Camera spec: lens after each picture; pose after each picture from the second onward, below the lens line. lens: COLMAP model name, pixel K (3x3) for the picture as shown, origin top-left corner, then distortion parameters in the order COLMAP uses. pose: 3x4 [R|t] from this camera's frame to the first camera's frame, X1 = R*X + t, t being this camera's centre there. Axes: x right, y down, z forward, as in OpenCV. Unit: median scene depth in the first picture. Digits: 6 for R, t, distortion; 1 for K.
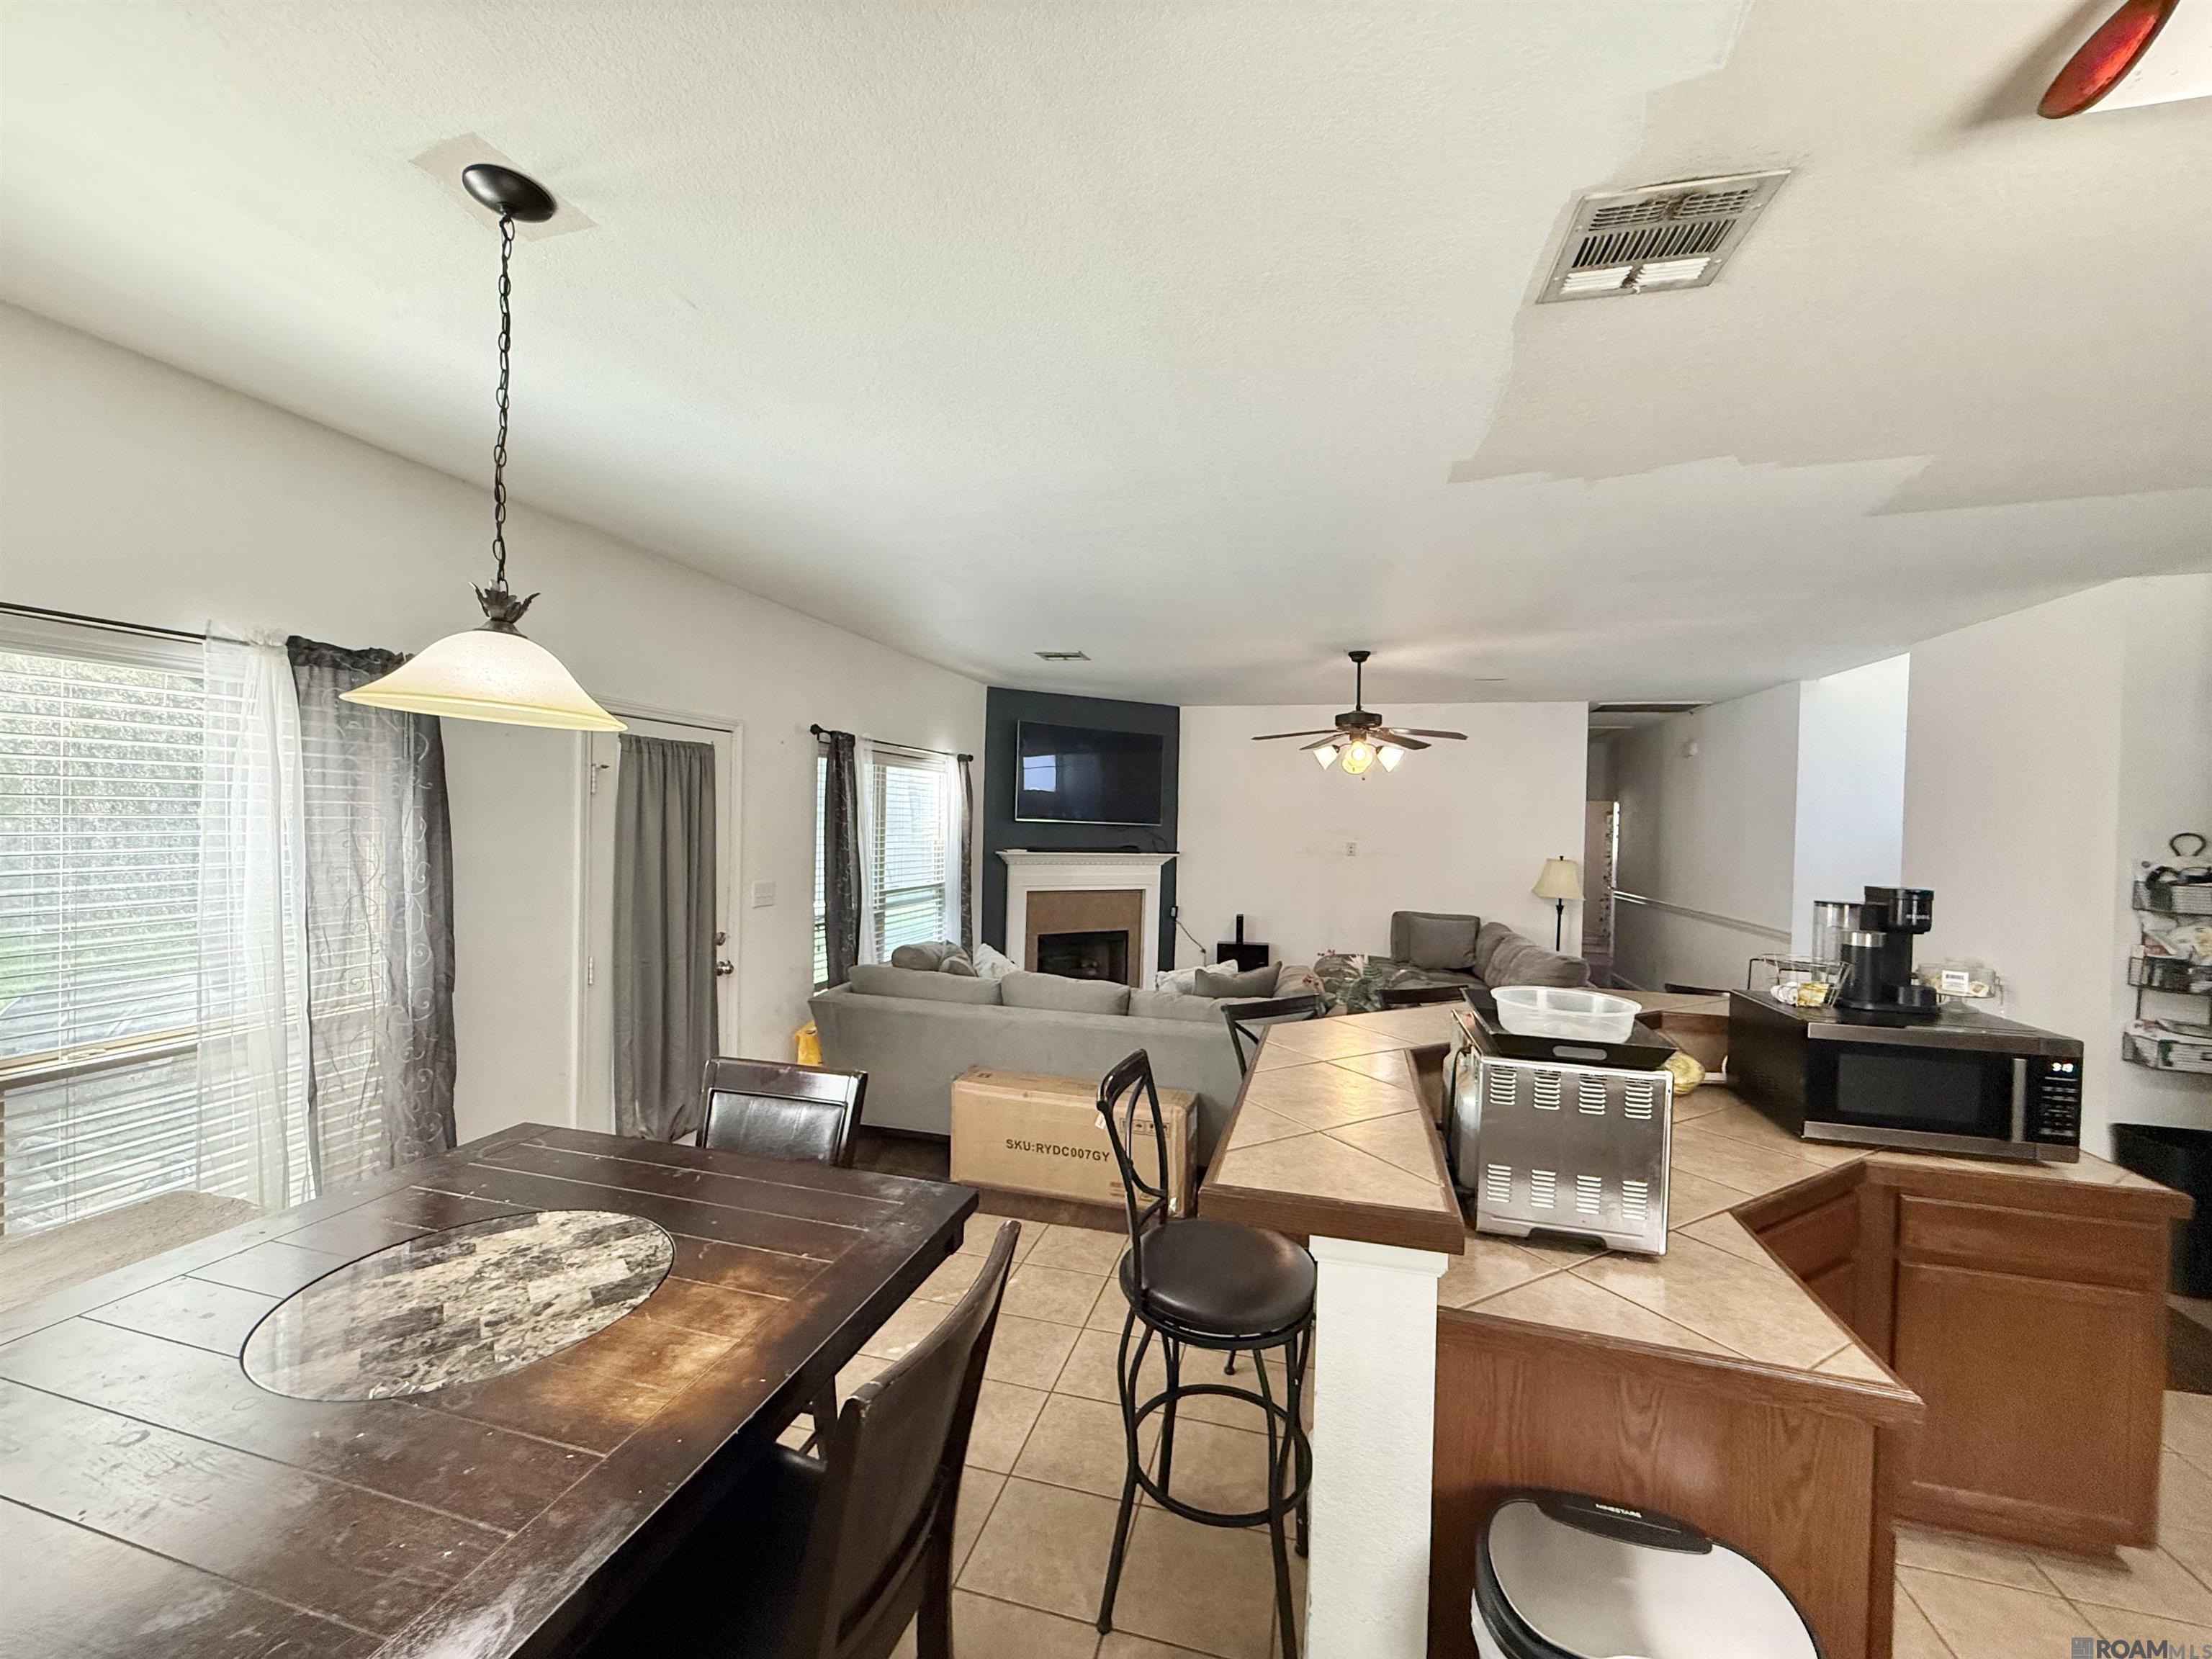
lens RADIAL K [[876.5, 0, 1106.0], [0, 876.5, 829.5], [0, 0, 1]] dist [0.013512, -0.006340]
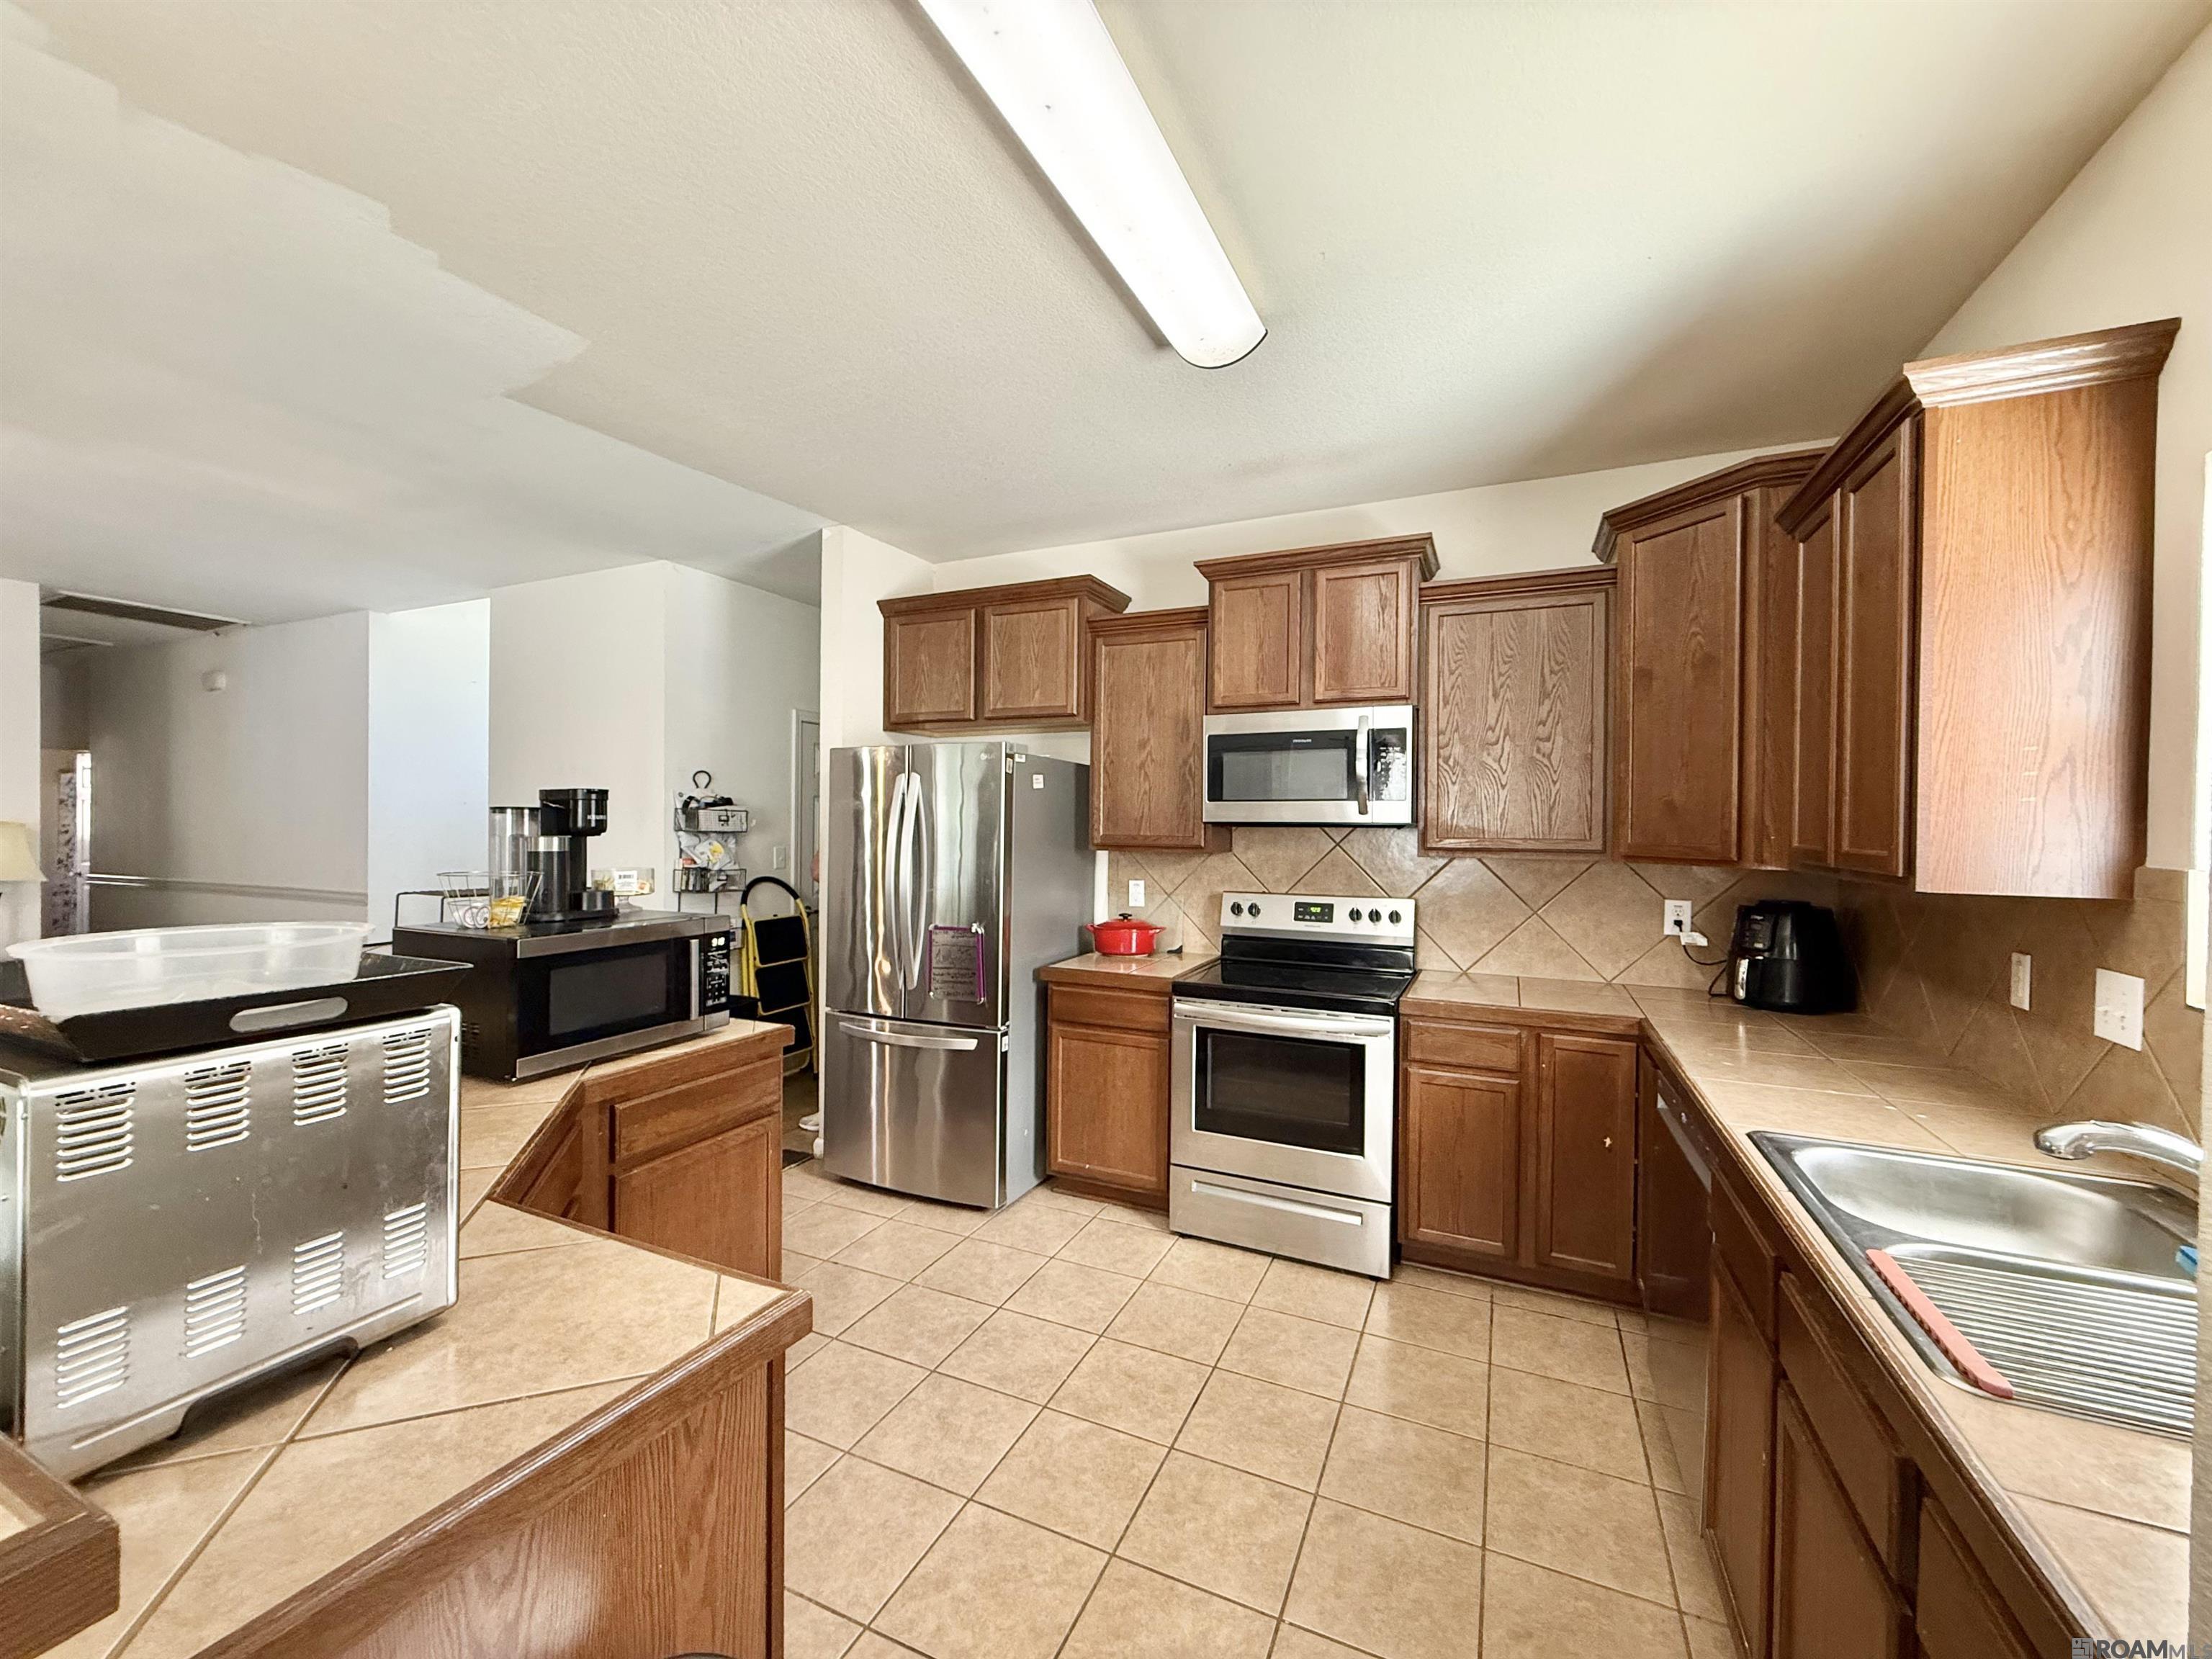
lens RADIAL K [[879.9, 0, 1102.4], [0, 879.9, 828.6], [0, 0, 1]] dist [0.000353, -0.000031]
pose [[0.171854, -0.027795, 0.984730, 0.066804], [0.008602, 0.999606, 0.026713, 0.081165], [-0.985085, 0.003880, 0.172026, 0.264414]]
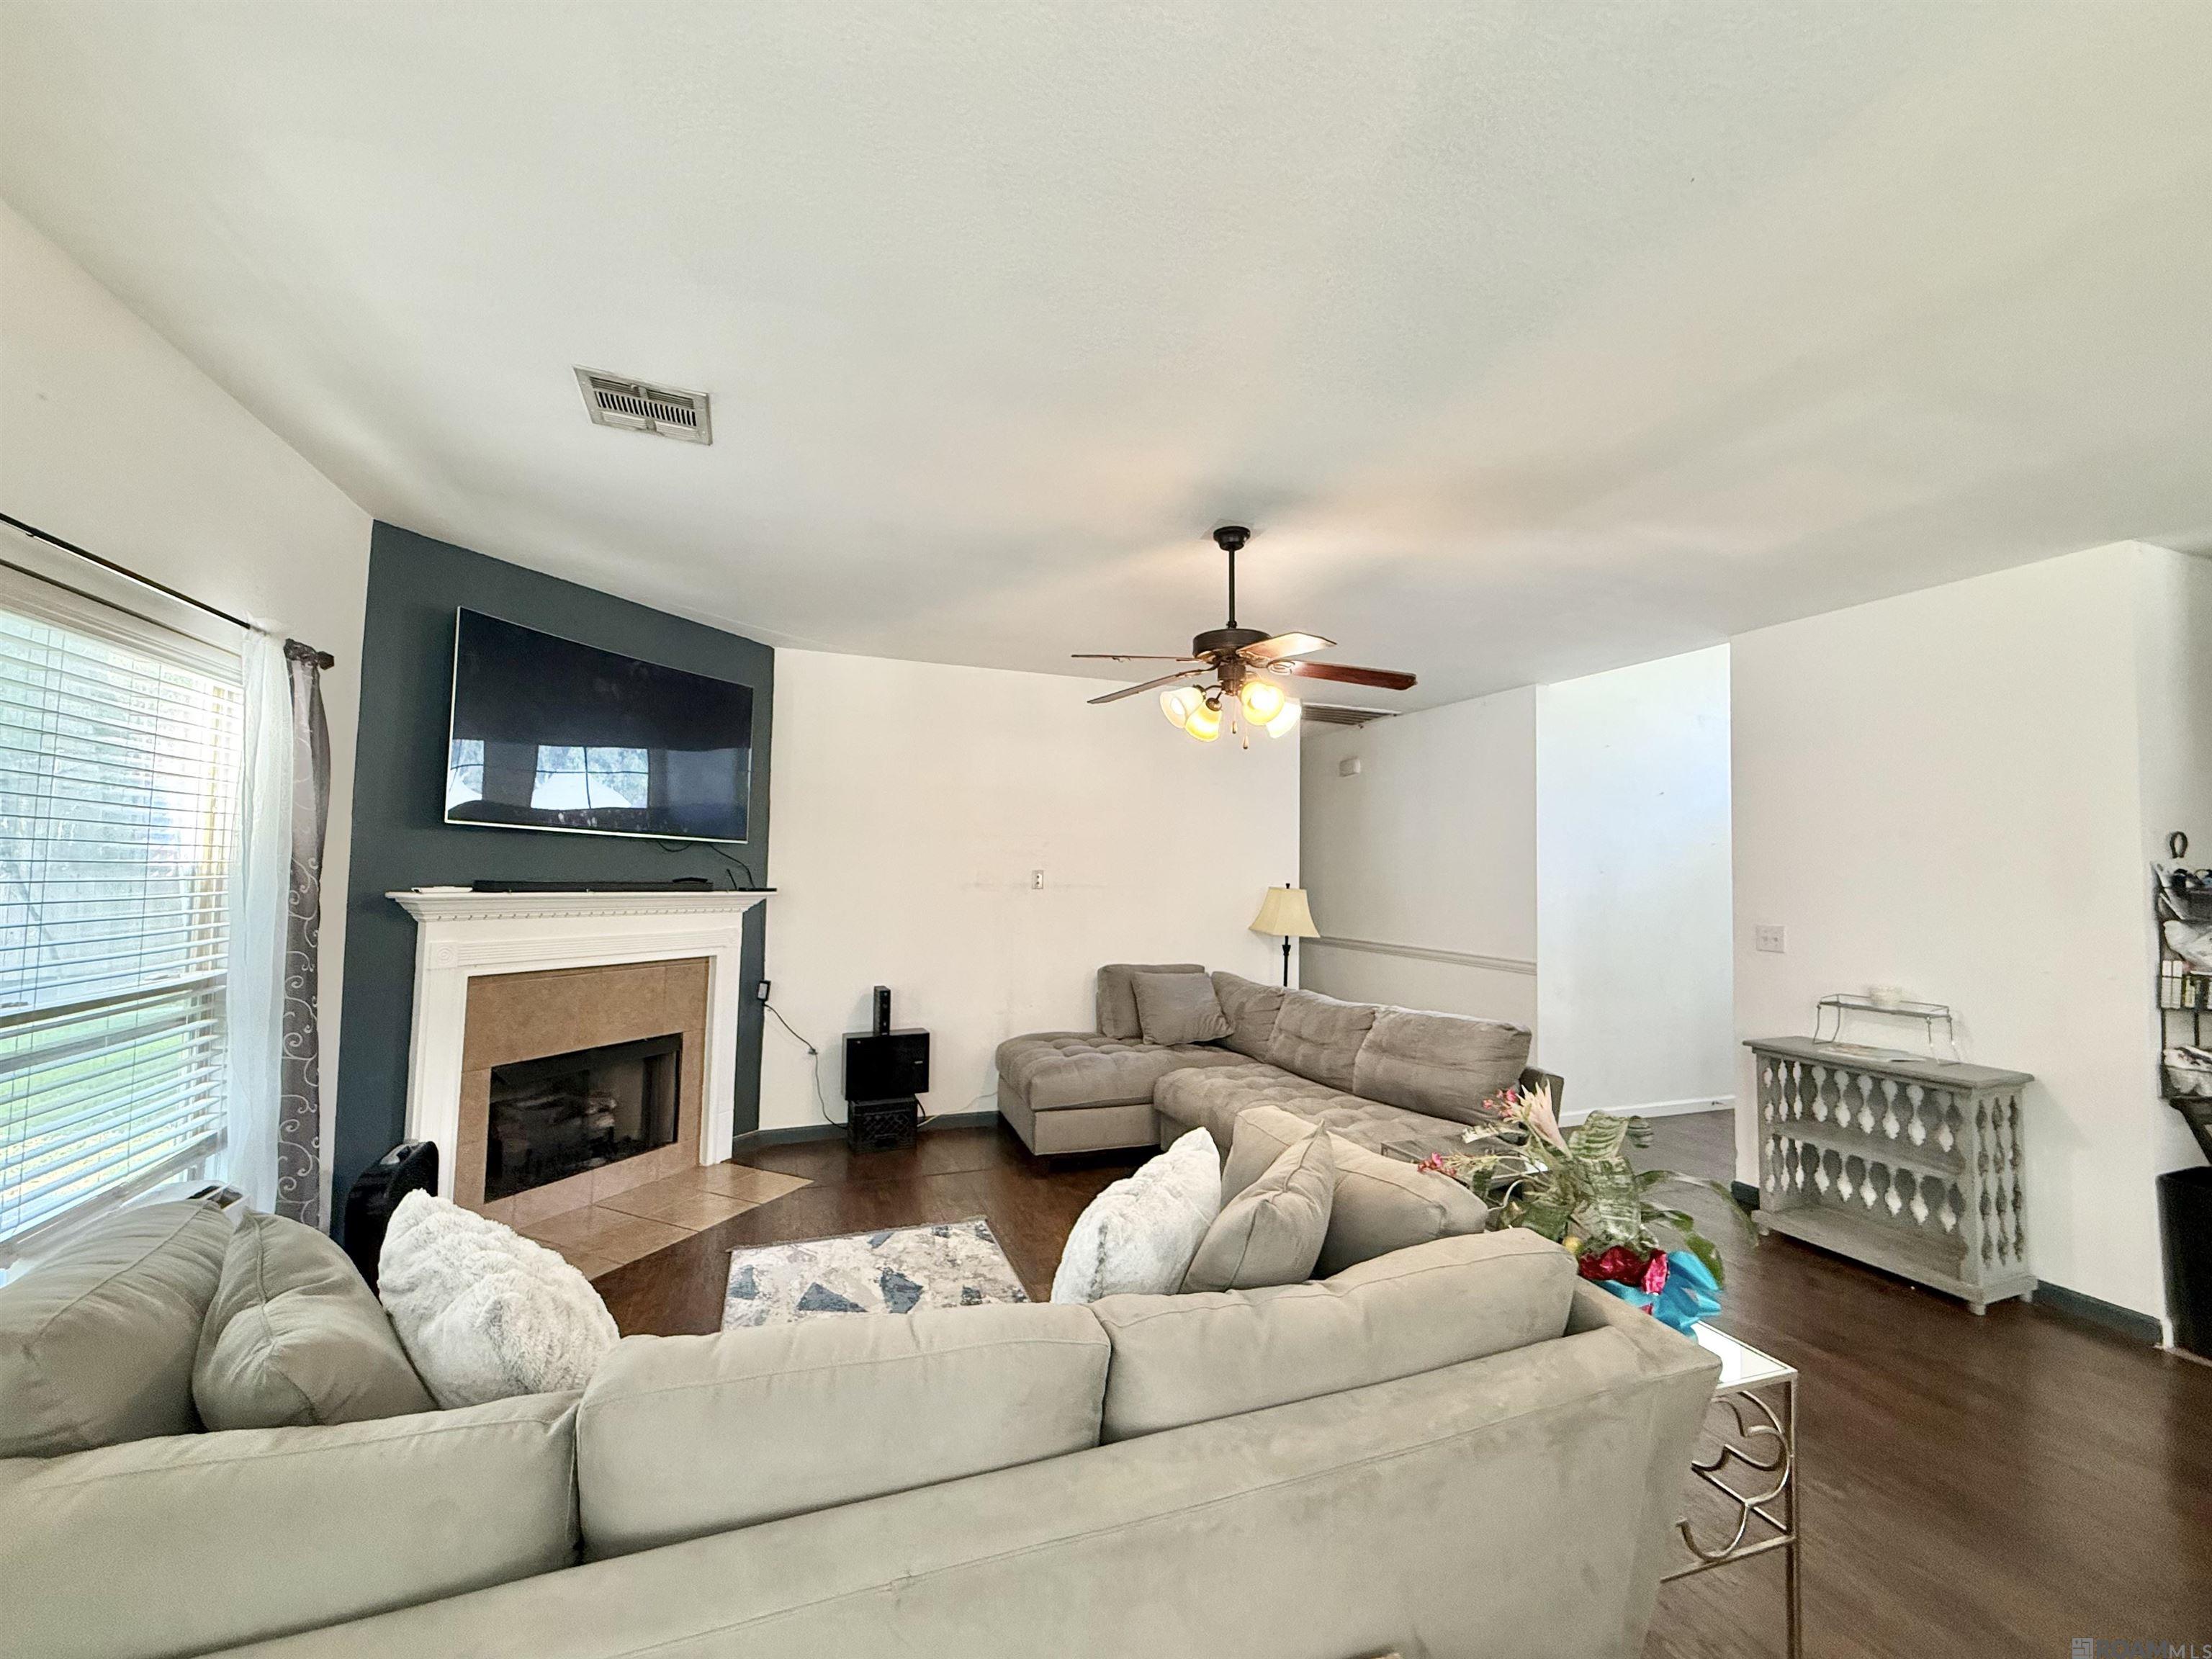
lens RADIAL K [[879.9, 0, 1102.4], [0, 879.9, 828.6], [0, 0, 1]] dist [0.000353, -0.000031]
pose [[0.820203, 0.020400, 0.571709, -0.234146], [0.008019, 0.998856, -0.047146, 0.046223], [-0.572016, 0.043254, 0.819101, 1.198663]]
